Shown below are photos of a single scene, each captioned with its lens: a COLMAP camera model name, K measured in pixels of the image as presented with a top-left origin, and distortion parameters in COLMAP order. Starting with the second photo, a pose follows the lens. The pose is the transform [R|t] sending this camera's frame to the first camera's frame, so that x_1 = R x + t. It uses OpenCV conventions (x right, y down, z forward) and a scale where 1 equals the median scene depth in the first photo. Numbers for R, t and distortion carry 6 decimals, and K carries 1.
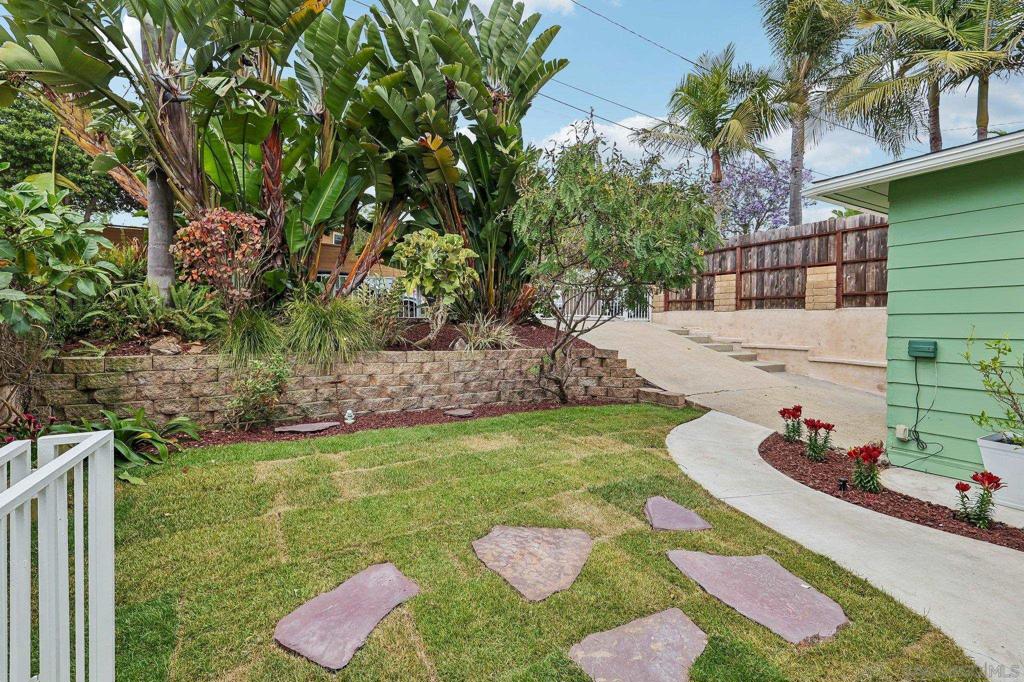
lens RADIAL K [[457.4, 0, 496.4], [0, 457.4, 338.9], [0, 0, 1]] dist [0.000462, -0.000029]
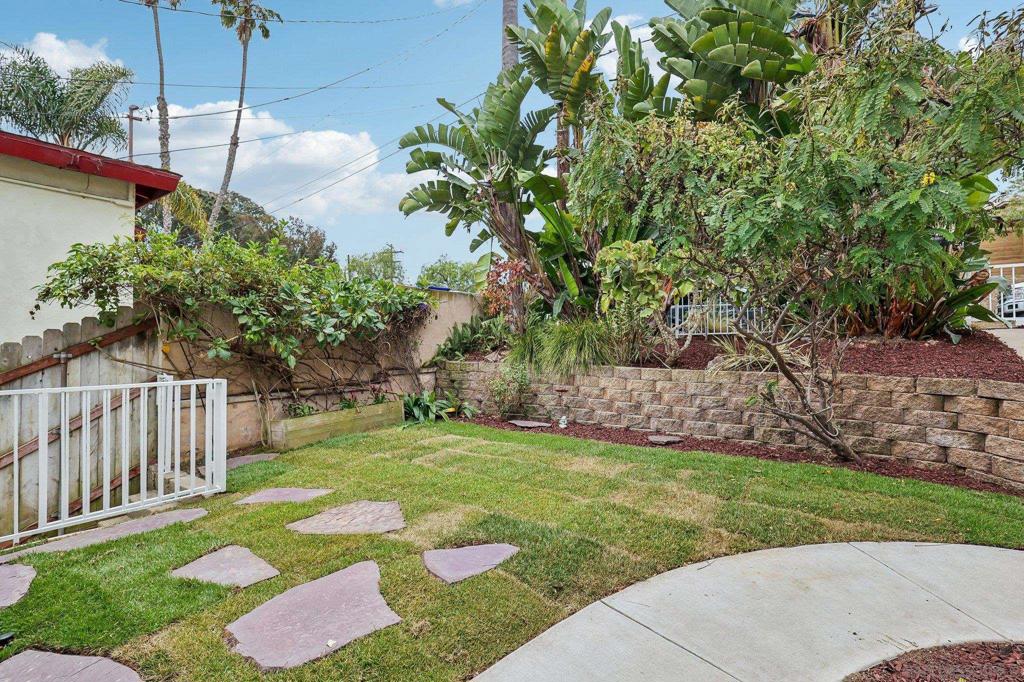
lens RADIAL K [[457.4, 0, 496.4], [0, 457.4, 338.9], [0, 0, 1]] dist [0.000462, -0.000029]
pose [[0.433261, -0.016631, -0.901115, 0.549254], [-0.022451, 0.999320, -0.029238, 0.001544], [0.900989, 0.032898, 0.432593, 0.313334]]
